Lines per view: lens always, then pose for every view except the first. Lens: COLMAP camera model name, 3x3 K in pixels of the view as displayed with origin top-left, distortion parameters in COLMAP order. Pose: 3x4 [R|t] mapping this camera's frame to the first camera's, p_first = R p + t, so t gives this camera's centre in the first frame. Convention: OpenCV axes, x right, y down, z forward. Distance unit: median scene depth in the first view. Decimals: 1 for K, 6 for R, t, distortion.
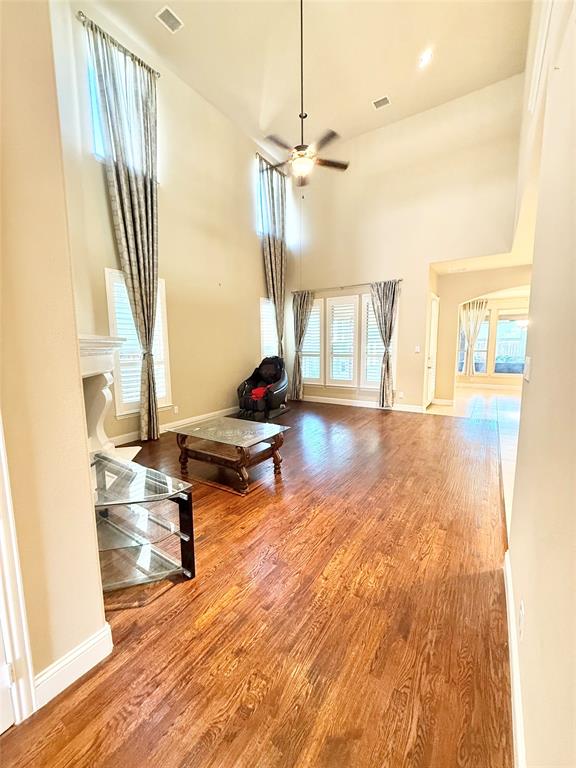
lens RADIAL K [[307.1, 0, 286.4], [0, 307.1, 381.1], [0, 0, 1]] dist [0.000226, -0.000390]
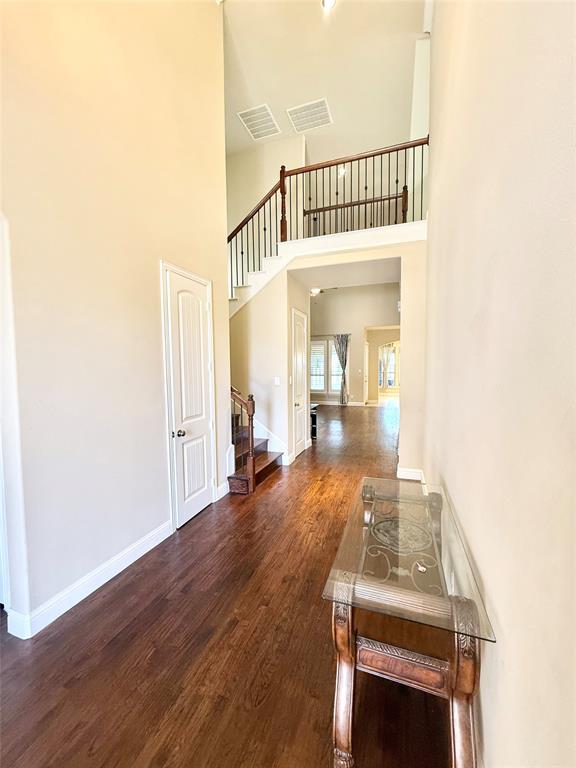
lens RADIAL K [[307.1, 0, 291.6], [0, 307.1, 386.5], [0, 0, 1]] dist [0.000226, -0.000390]
pose [[0.970098, -0.015534, 0.242214, -0.395991], [0.028325, 0.998377, -0.049414, 0.061980], [-0.241054, 0.054797, 0.968964, -0.645540]]
